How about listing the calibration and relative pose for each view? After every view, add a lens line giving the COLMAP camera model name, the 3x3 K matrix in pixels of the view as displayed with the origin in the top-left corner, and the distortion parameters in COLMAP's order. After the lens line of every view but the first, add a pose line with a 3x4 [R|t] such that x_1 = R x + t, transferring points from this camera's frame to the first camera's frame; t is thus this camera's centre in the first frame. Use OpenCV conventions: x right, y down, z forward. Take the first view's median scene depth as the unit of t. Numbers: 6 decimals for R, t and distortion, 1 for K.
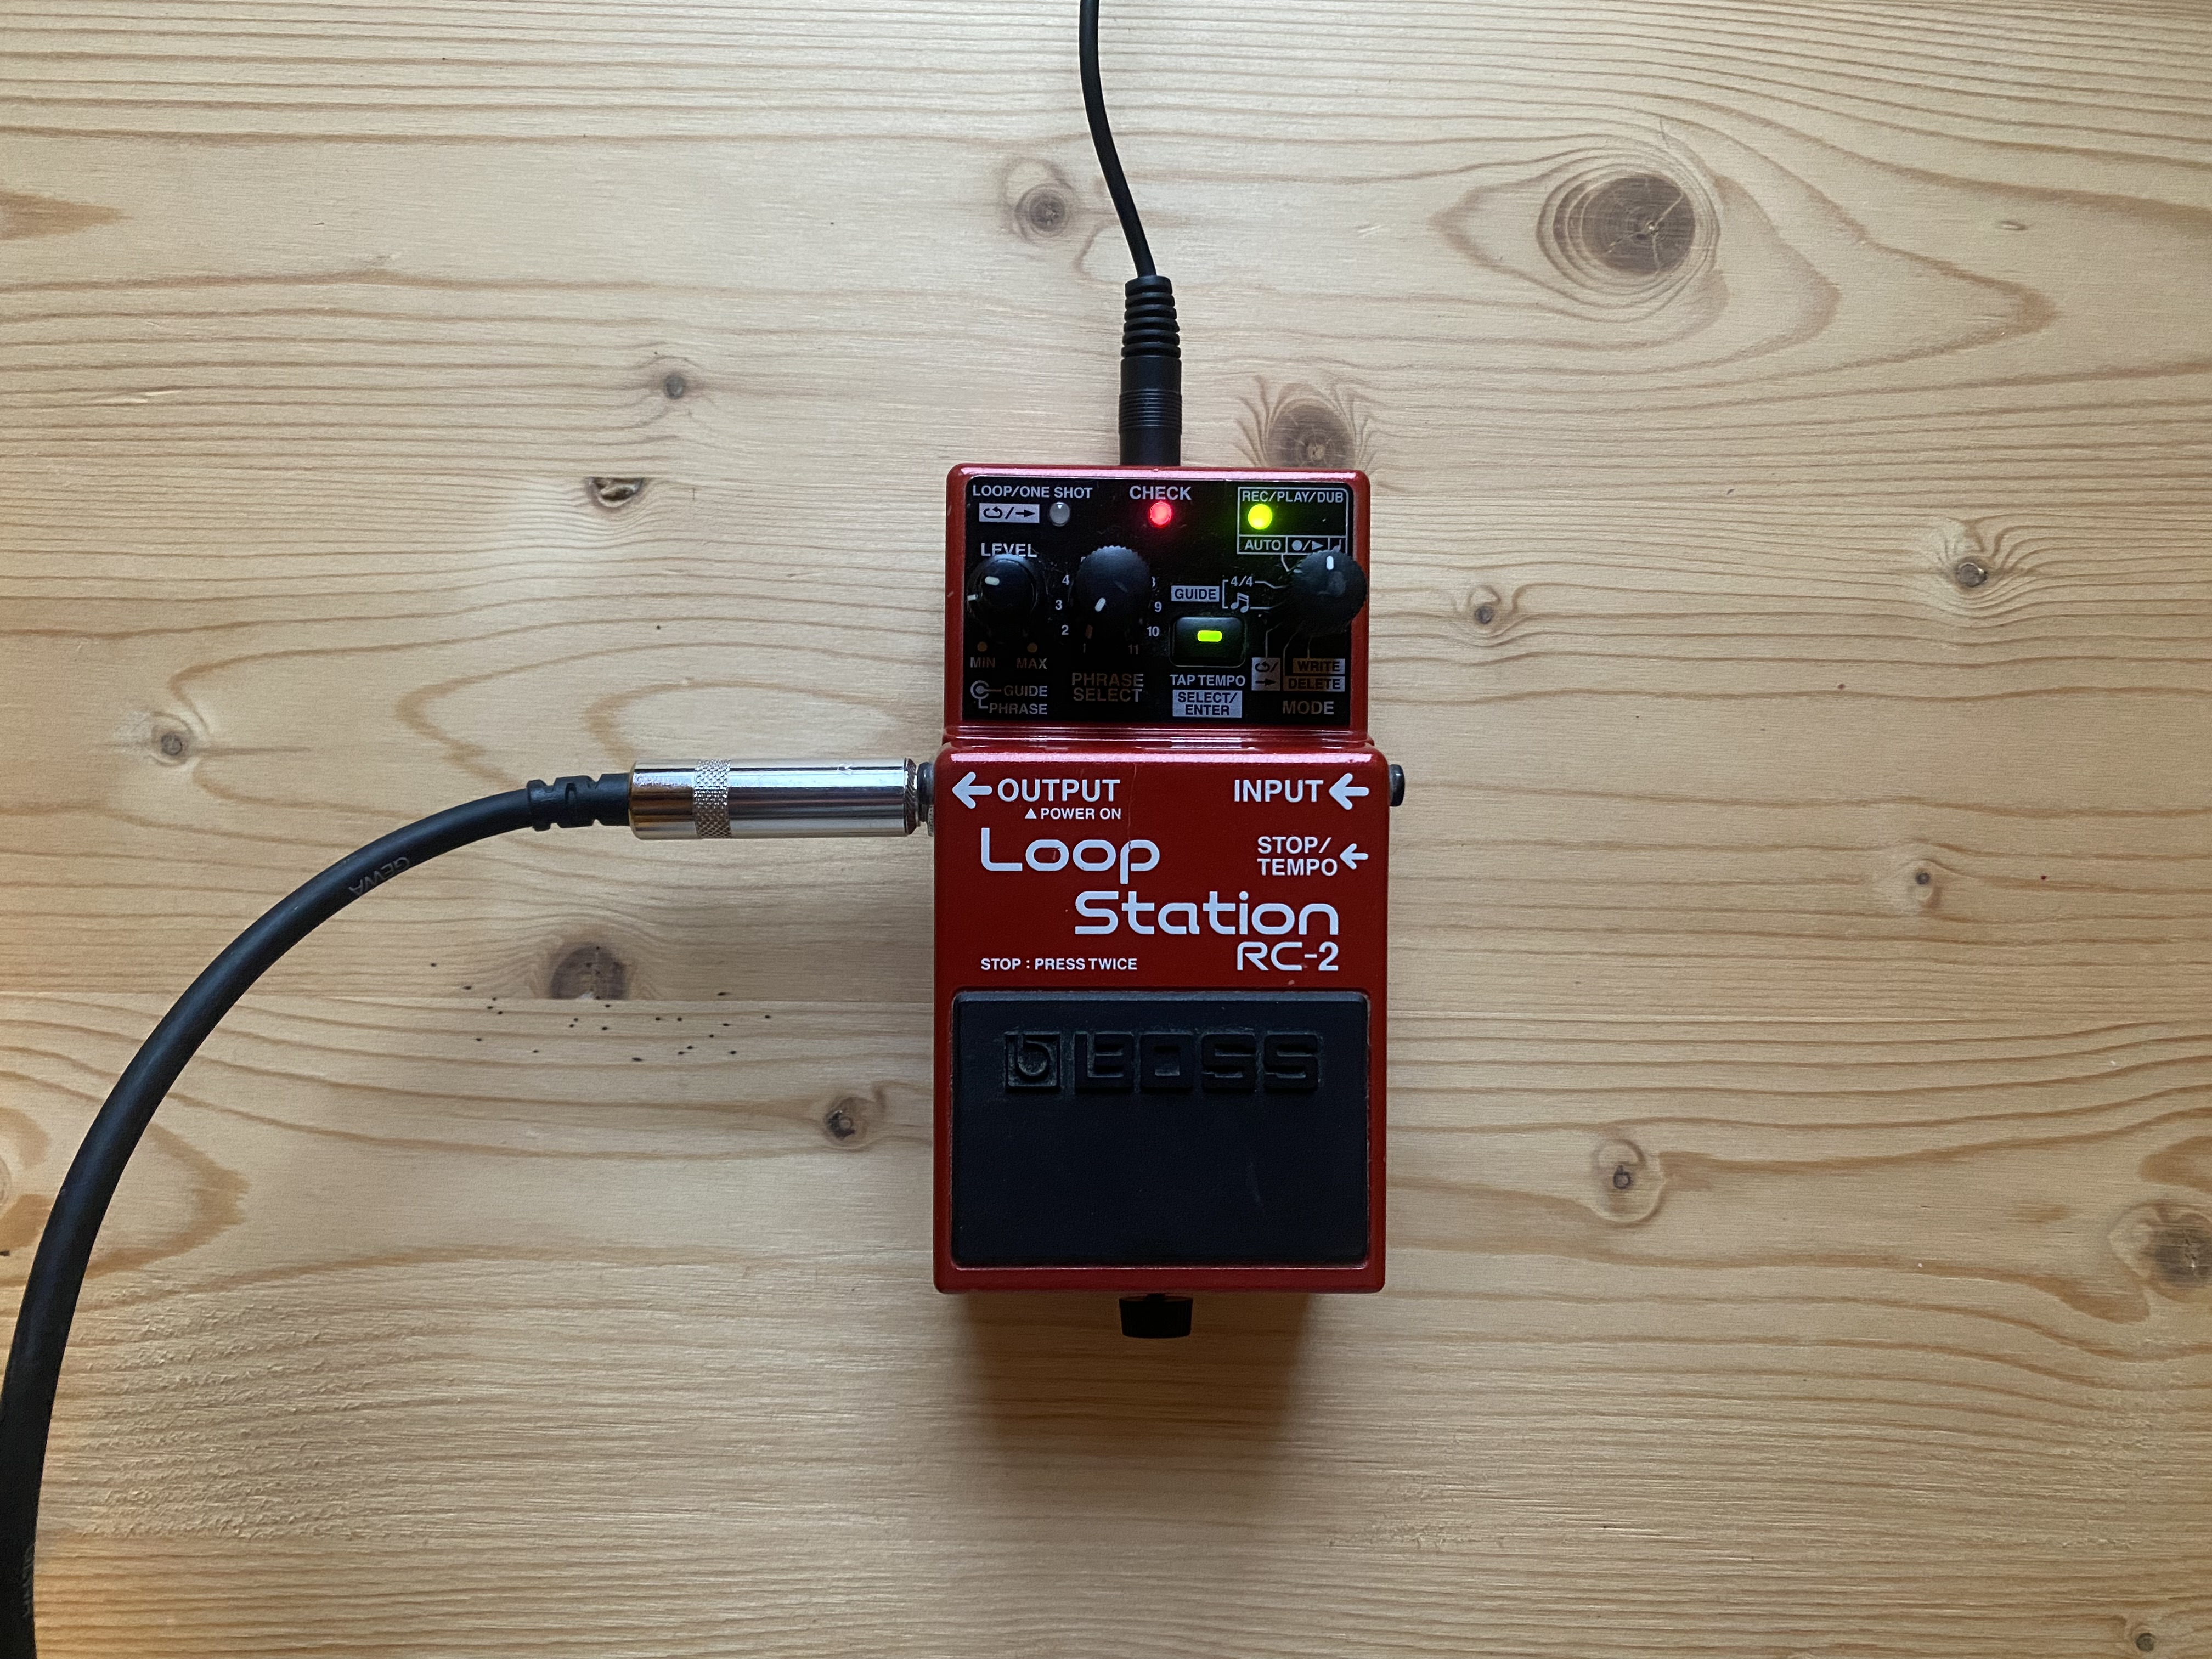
lens RADIAL K [[1688.8, 0, 1098.6], [0, 1688.8, 838.8], [0, 0, 1]] dist [-0.002901, -0.002291]
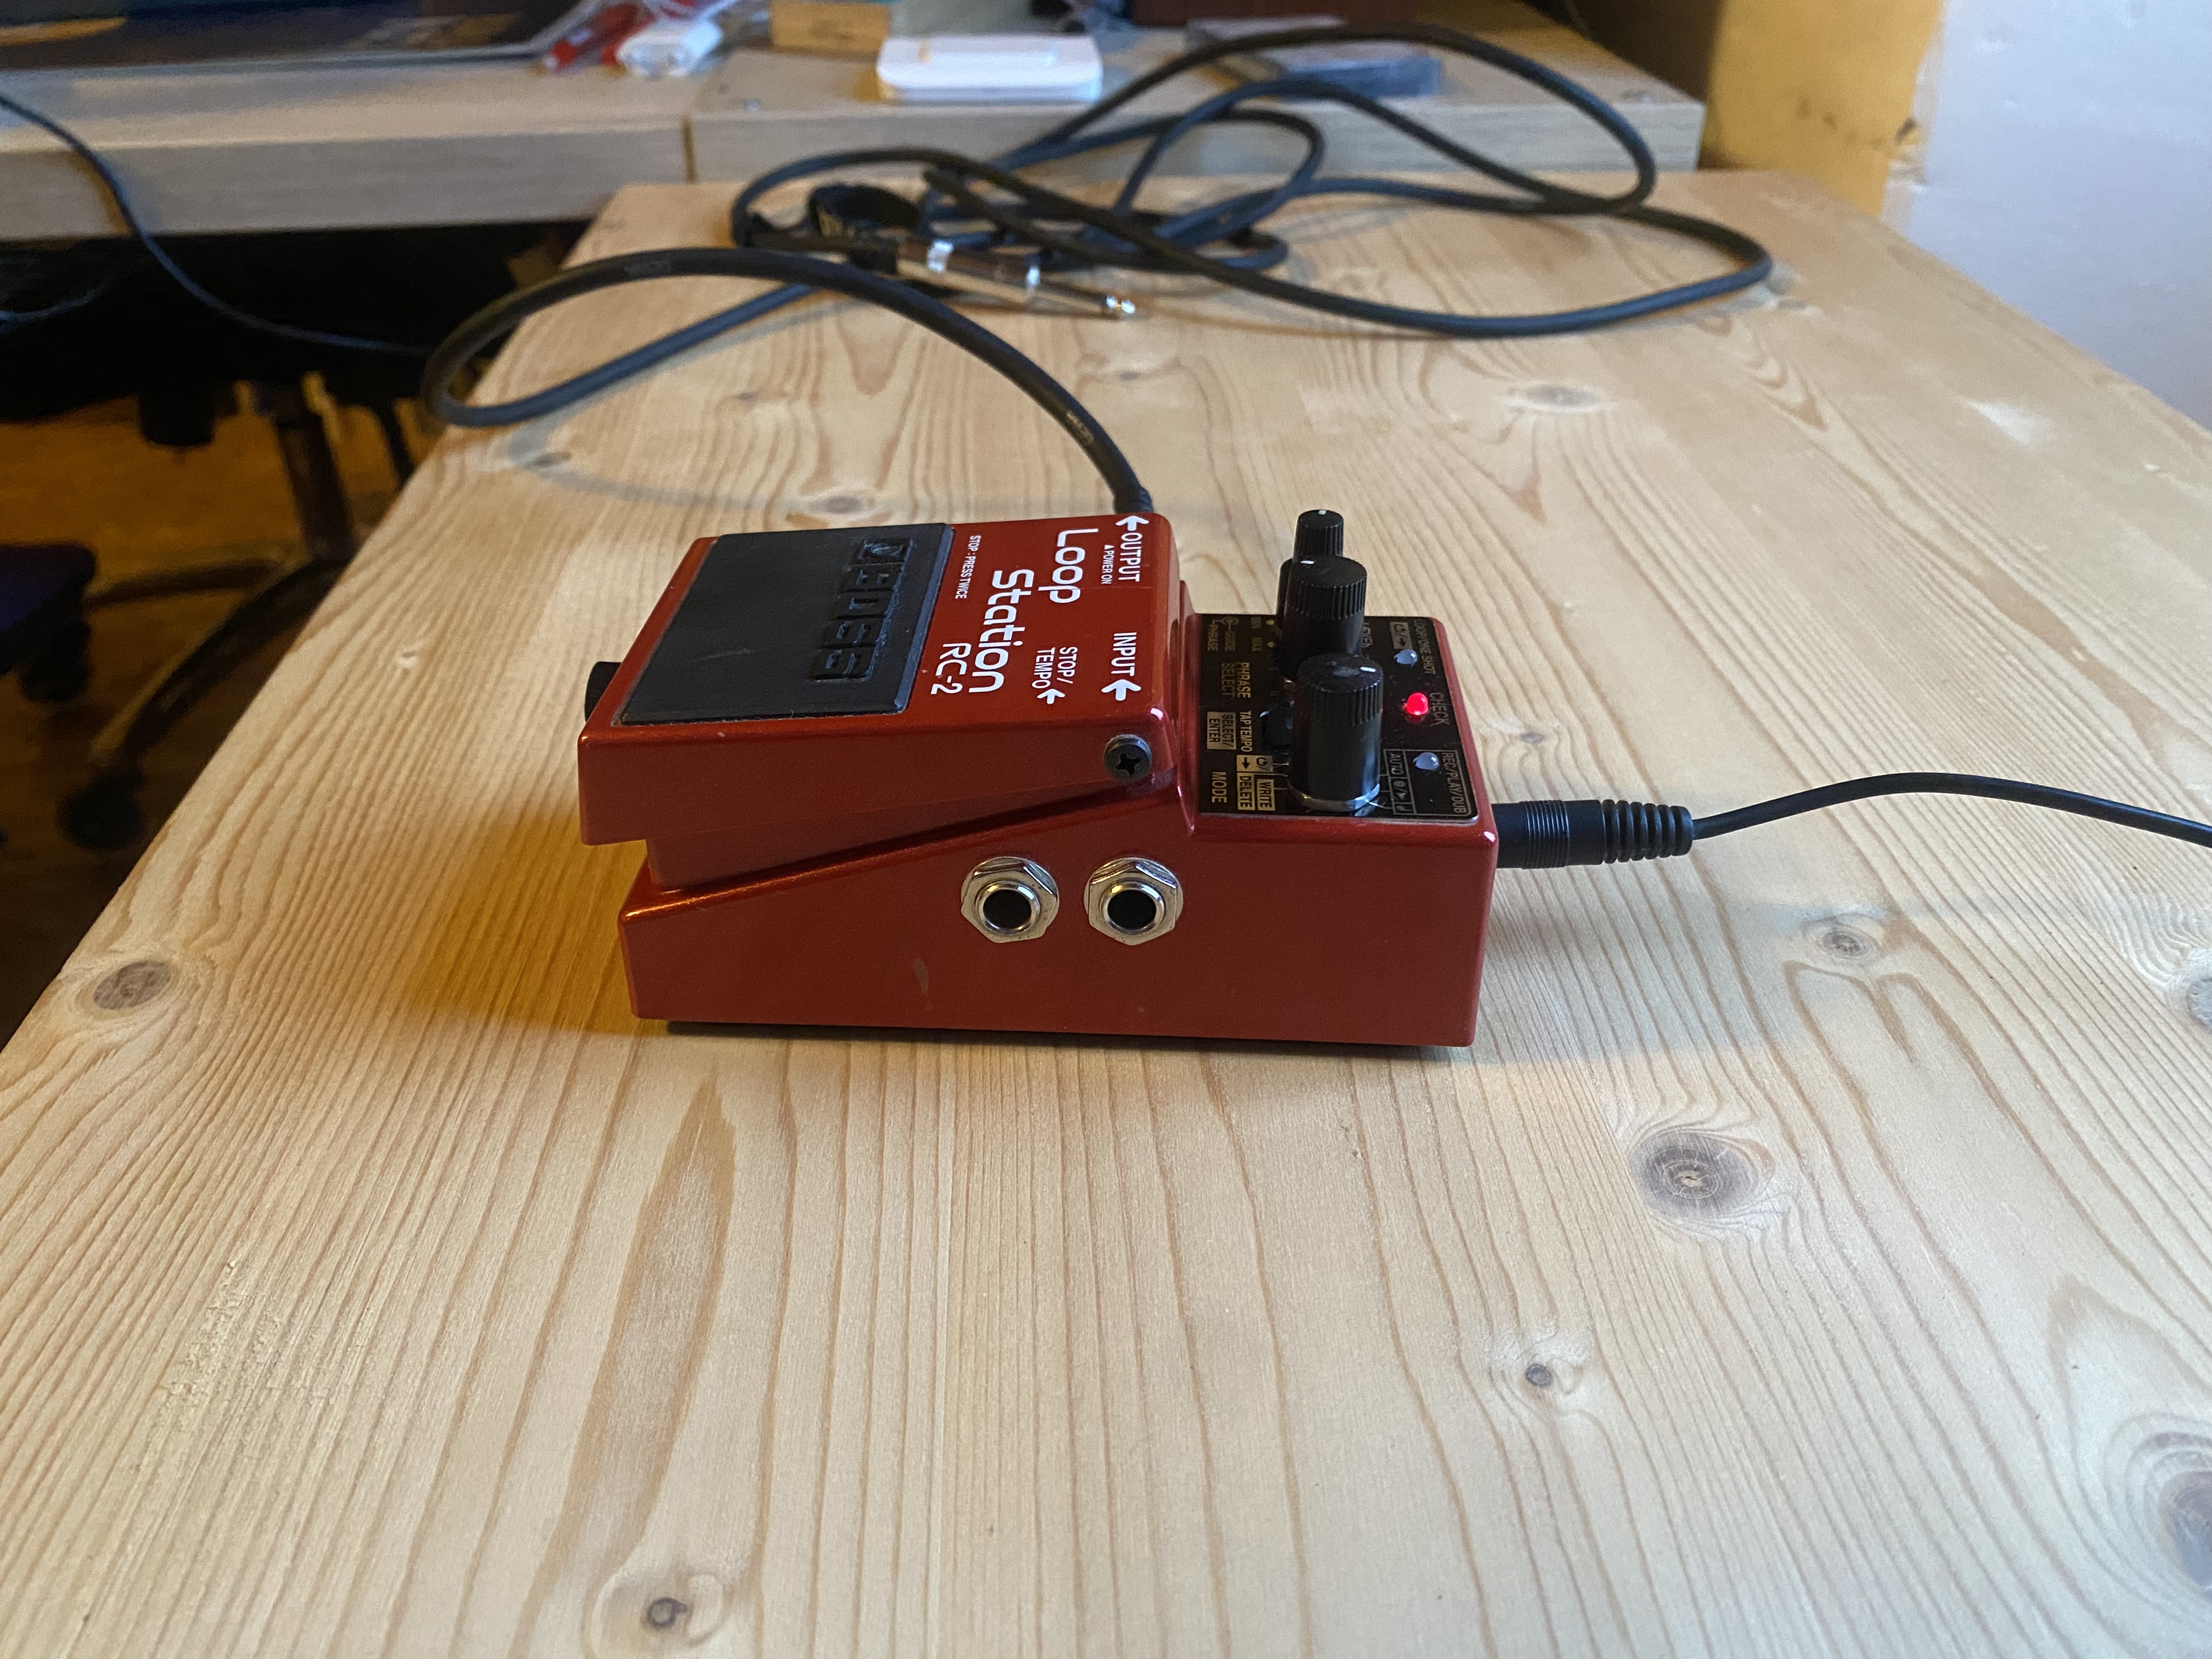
lens RADIAL K [[1688.8, 0, 1097.4], [0, 1688.8, 832.7], [0, 0, 1]] dist [-0.002901, -0.002291]
pose [[-0.040770, 0.535413, -0.843606, 0.969119], [-0.998957, -0.004461, 0.045447, -0.057152], [0.020570, 0.844579, 0.535036, 0.570648]]
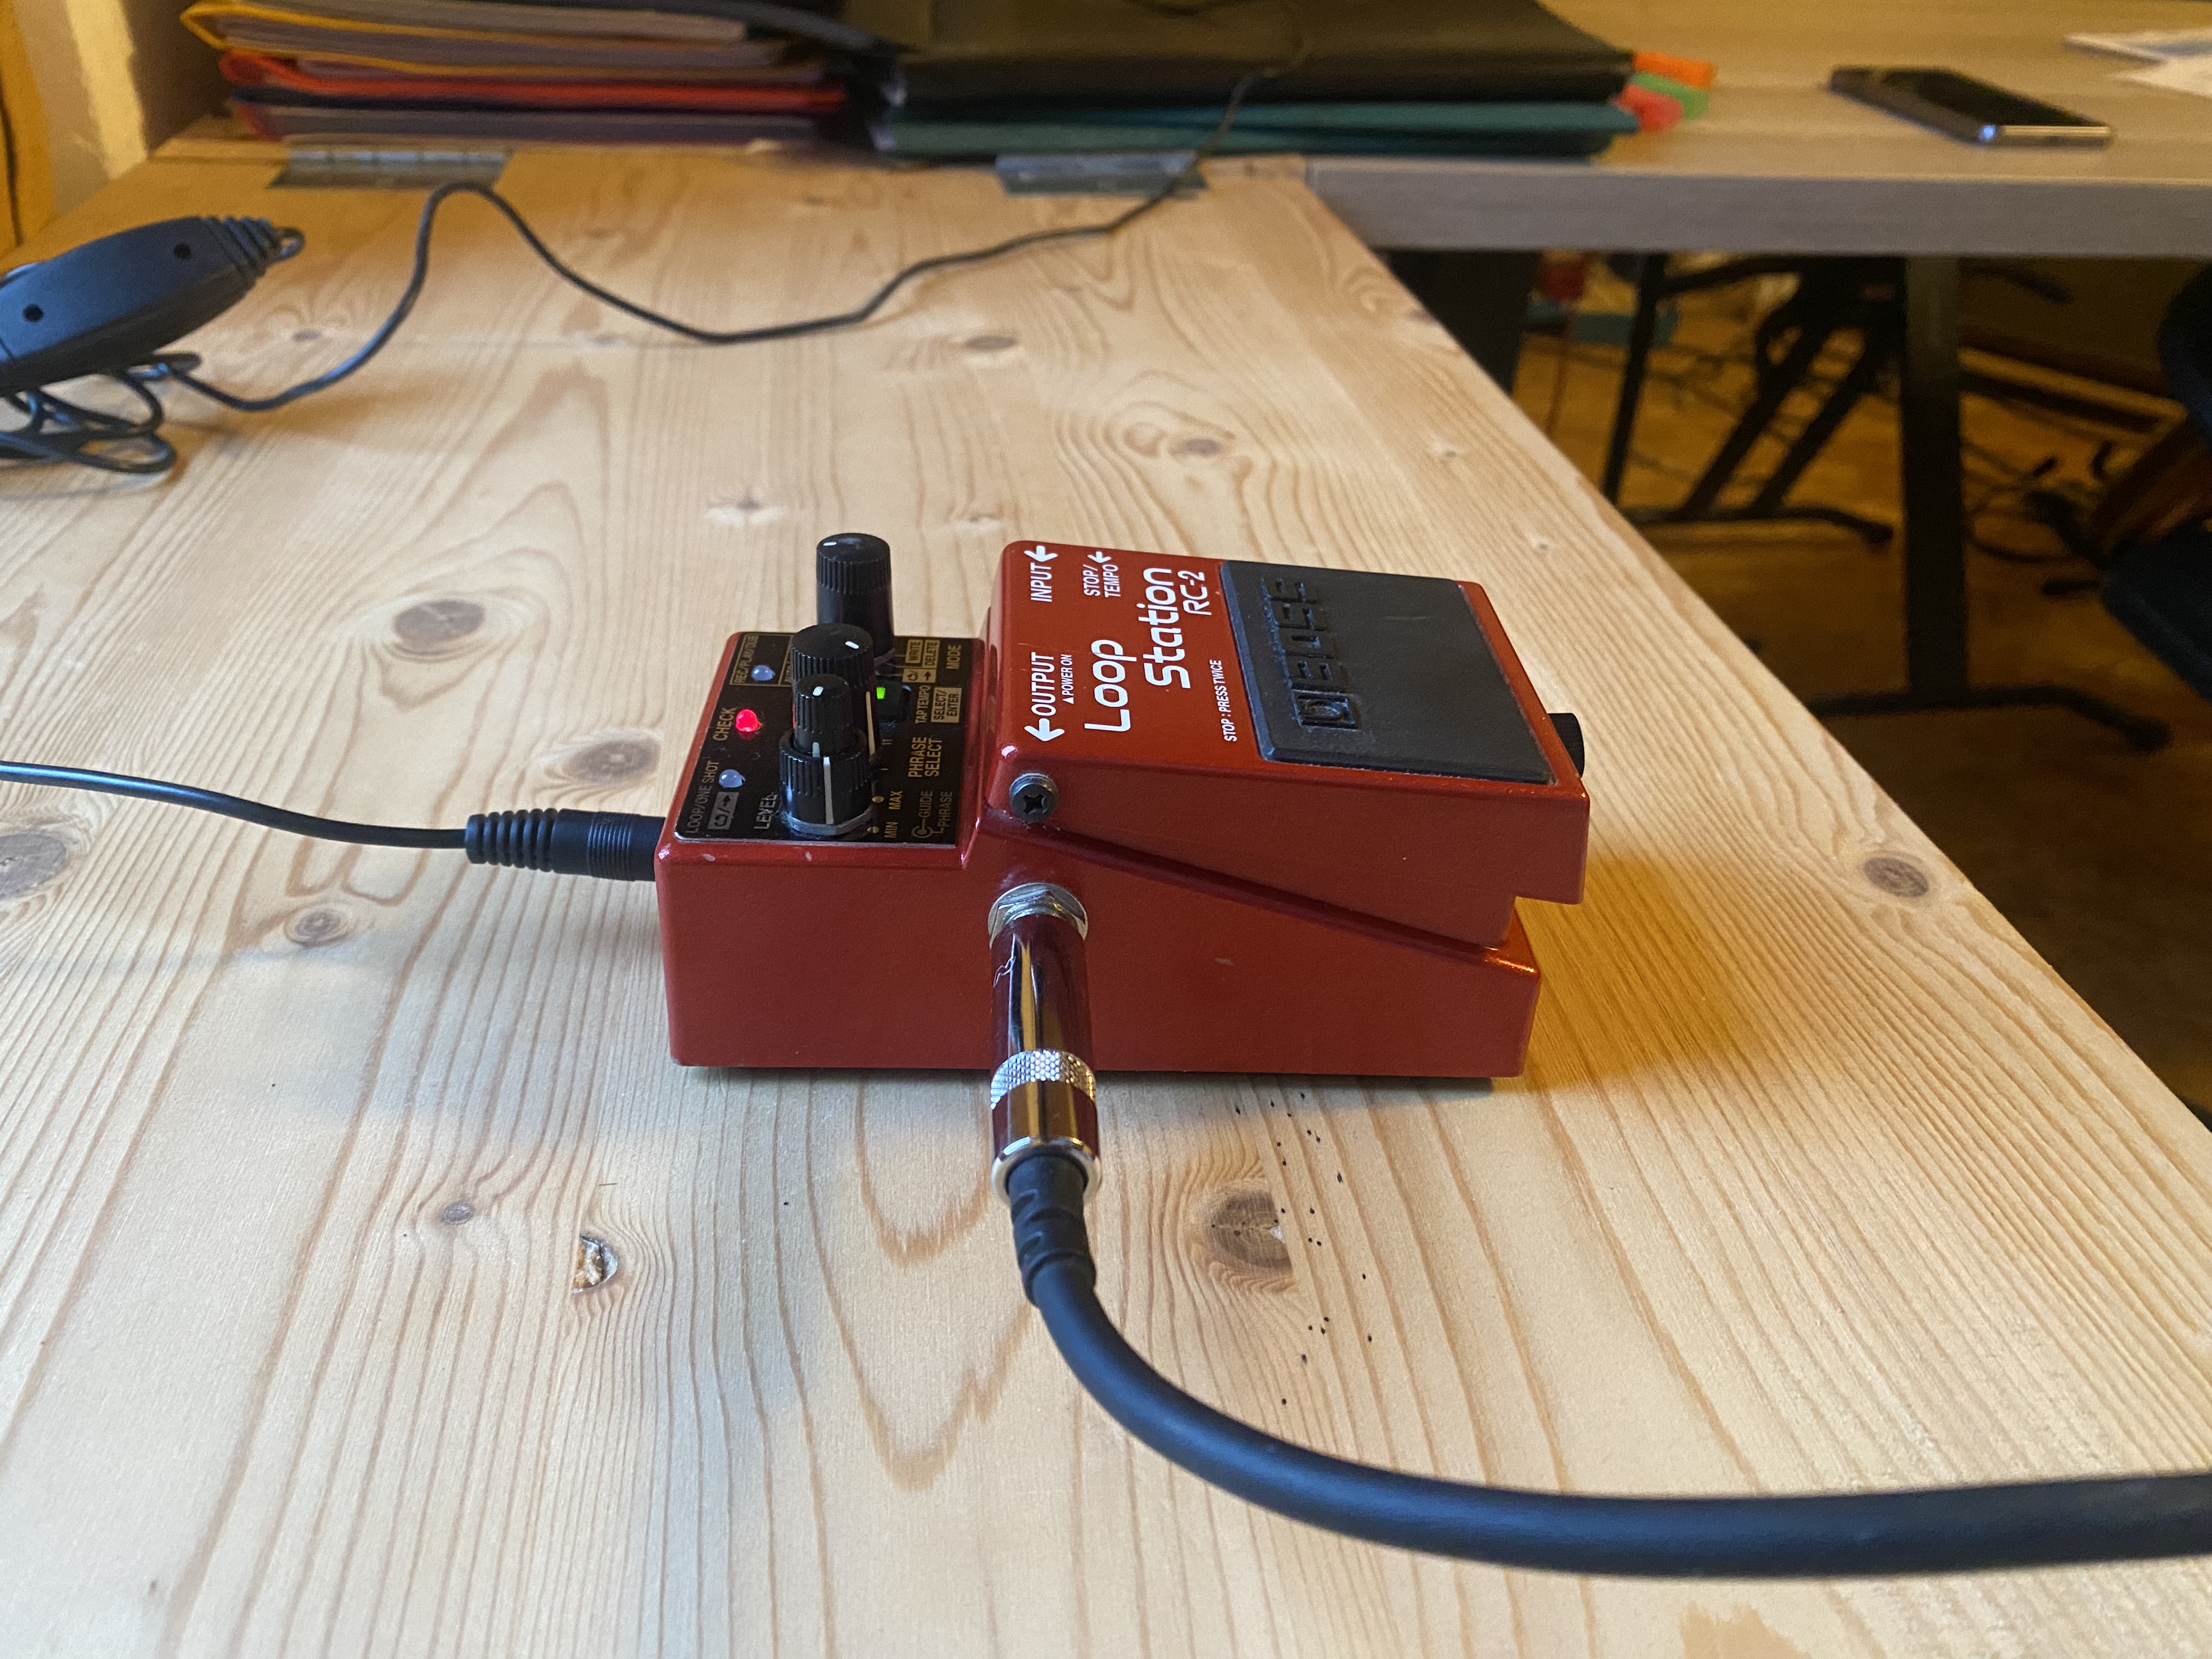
lens RADIAL K [[1688.8, 0, 1086.3], [0, 1688.8, 827.8], [0, 0, 1]] dist [-0.002901, -0.002291]
pose [[-0.032274, -0.585964, 0.809694, -0.844055], [0.997711, 0.029280, 0.060958, -0.060158], [-0.059427, 0.809808, 0.583678, 0.501672]]
